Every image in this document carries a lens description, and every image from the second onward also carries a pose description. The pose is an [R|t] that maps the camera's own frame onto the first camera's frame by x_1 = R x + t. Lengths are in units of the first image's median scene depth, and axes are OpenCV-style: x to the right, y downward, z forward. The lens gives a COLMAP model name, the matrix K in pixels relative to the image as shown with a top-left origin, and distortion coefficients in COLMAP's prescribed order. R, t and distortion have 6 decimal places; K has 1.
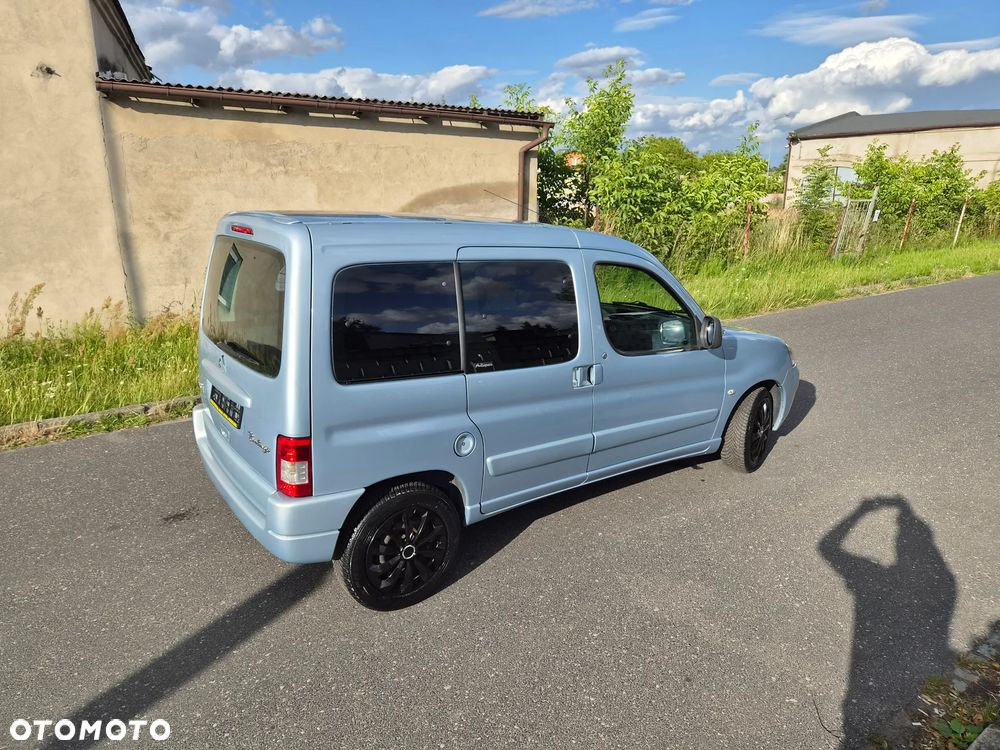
lens RADIAL K [[672.1, 0, 497.4], [0, 672.1, 377.9], [0, 0, 1]] dist [0.066018, -0.041424]
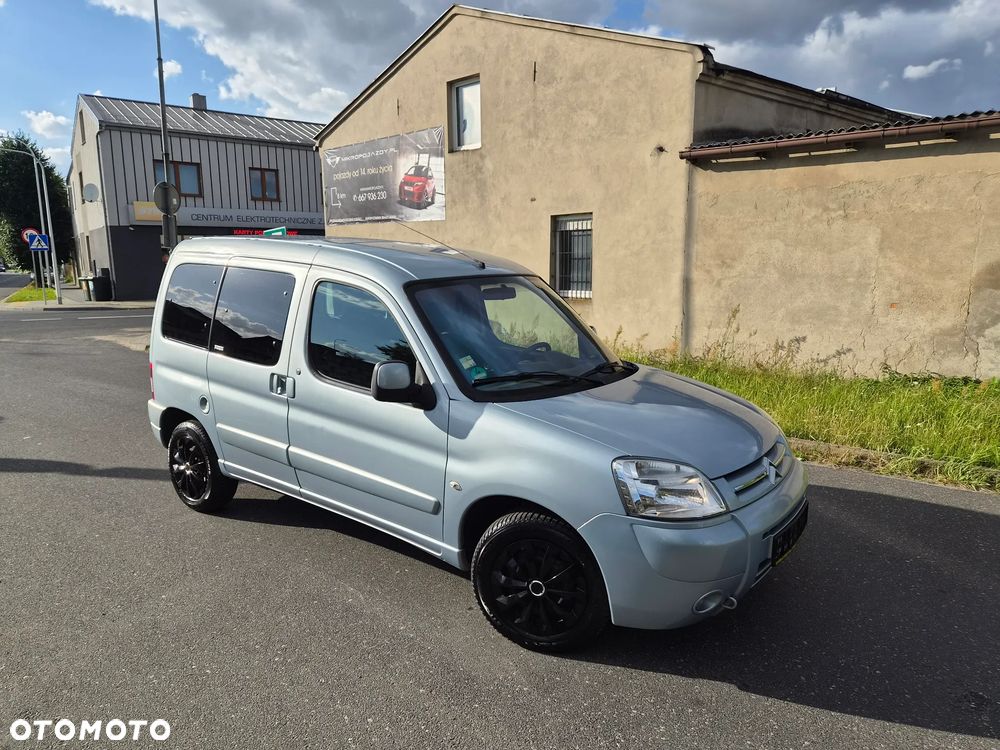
lens RADIAL K [[672.1, 0, 498.1], [0, 672.1, 380.6], [0, 0, 1]] dist [0.066018, -0.041424]
pose [[0.291216, 0.173742, -0.940748, 0.438373], [-0.256101, 0.961637, 0.098322, -0.071498], [0.921740, 0.212294, 0.324539, 0.350361]]
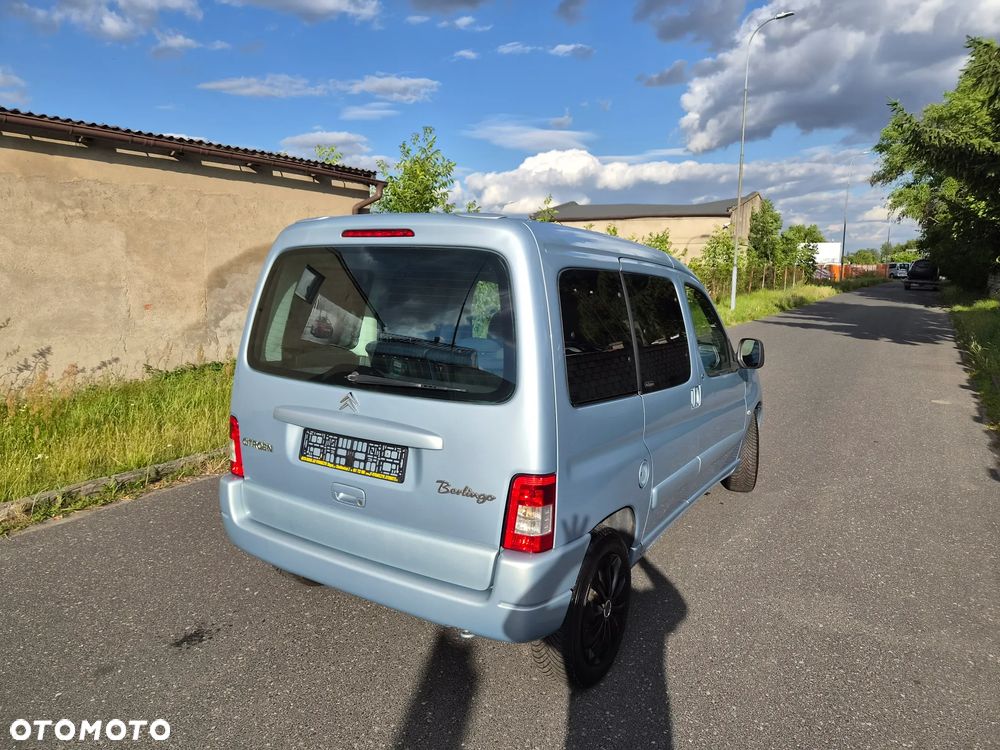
lens RADIAL K [[672.1, 0, 502.7], [0, 672.1, 374.8], [0, 0, 1]] dist [0.066018, -0.041424]
pose [[0.925613, -0.048342, 0.375372, -0.168477], [0.090473, 0.991316, -0.095428, 0.012078], [-0.367500, 0.122290, 0.921949, 0.077358]]
